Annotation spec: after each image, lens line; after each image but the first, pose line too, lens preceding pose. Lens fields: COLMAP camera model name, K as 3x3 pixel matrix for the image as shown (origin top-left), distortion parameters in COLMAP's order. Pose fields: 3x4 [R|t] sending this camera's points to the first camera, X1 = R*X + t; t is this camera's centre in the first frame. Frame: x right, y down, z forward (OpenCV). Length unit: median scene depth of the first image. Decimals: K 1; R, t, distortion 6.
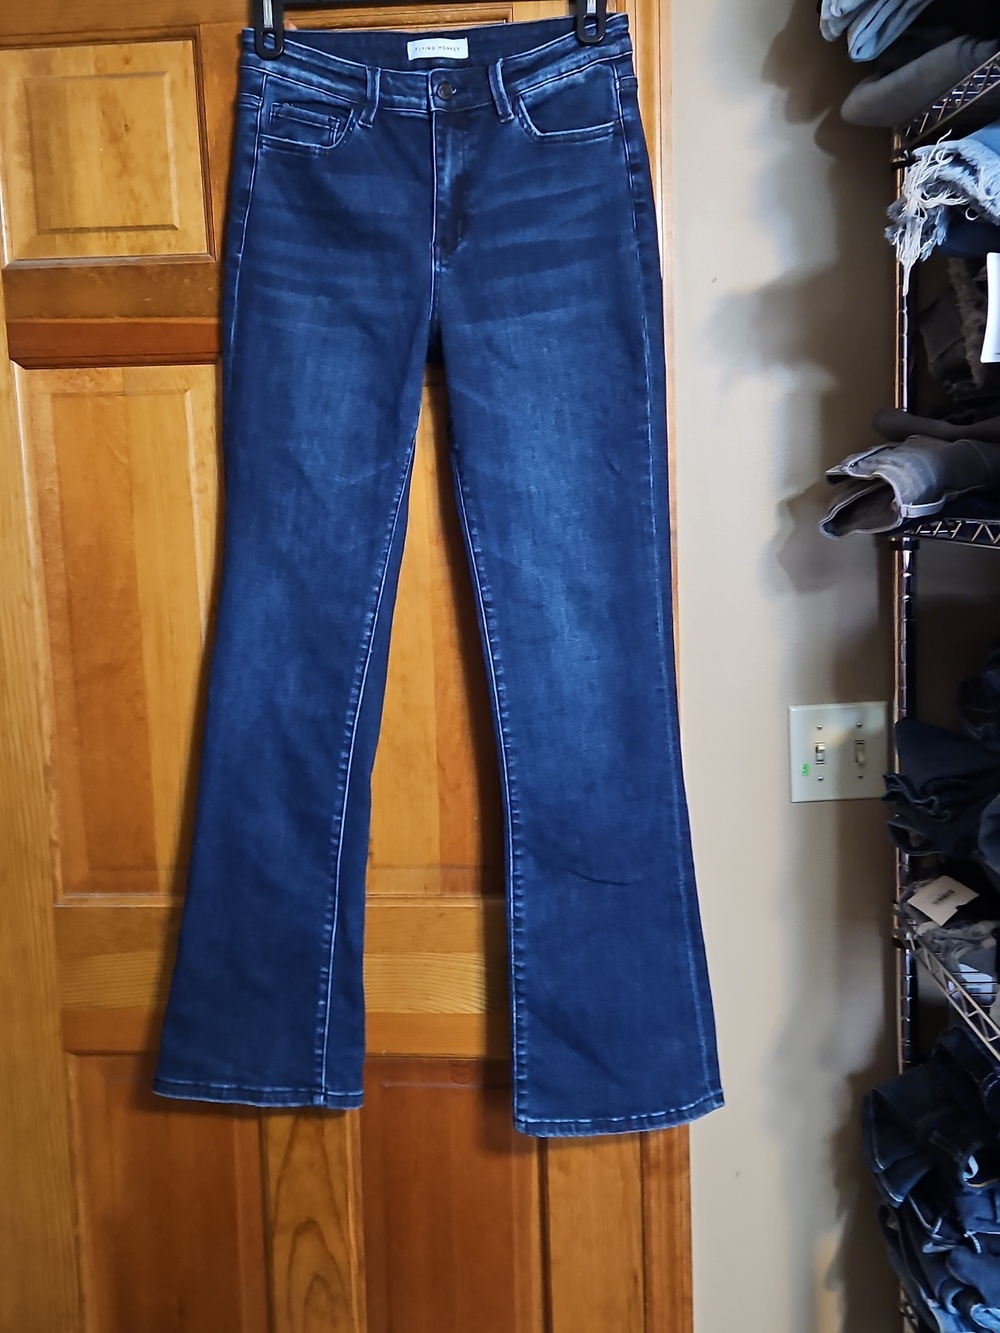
lens RADIAL K [[1446.5, 0, 535.6], [0, 1446.5, 661.2], [0, 0, 1]] dist [0.104208, -0.139624]
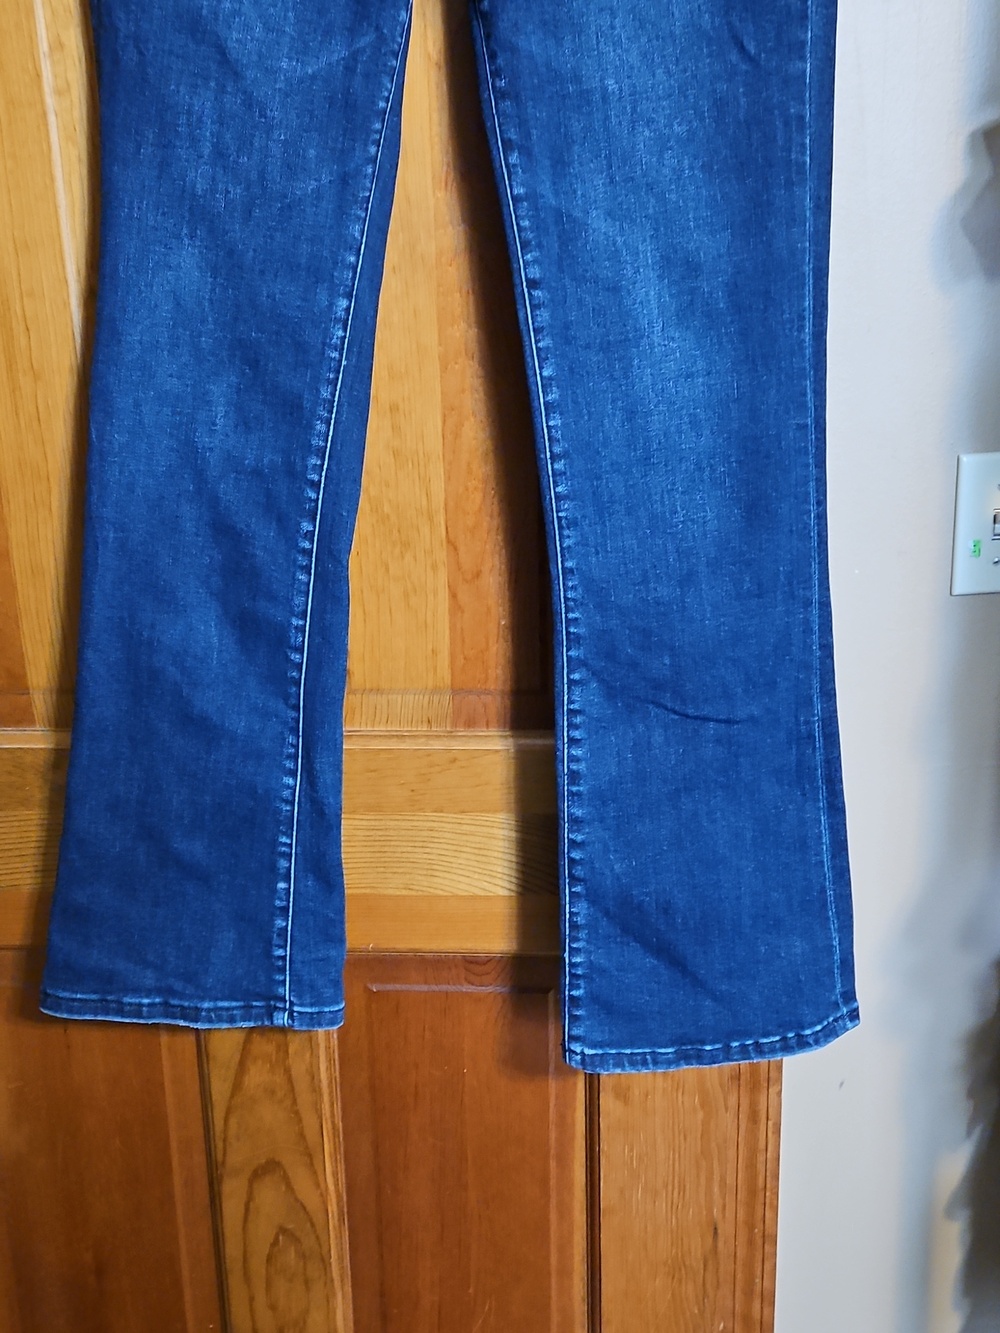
lens RADIAL K [[1453.8, 0, 538.7], [0, 1453.8, 689.1], [0, 0, 1]] dist [0.105369, -0.142953]
pose [[0.998820, -0.002884, 0.048470, -0.061904], [-0.005732, 0.984252, 0.176677, 0.020718], [-0.048217, -0.176746, 0.983075, 0.348909]]
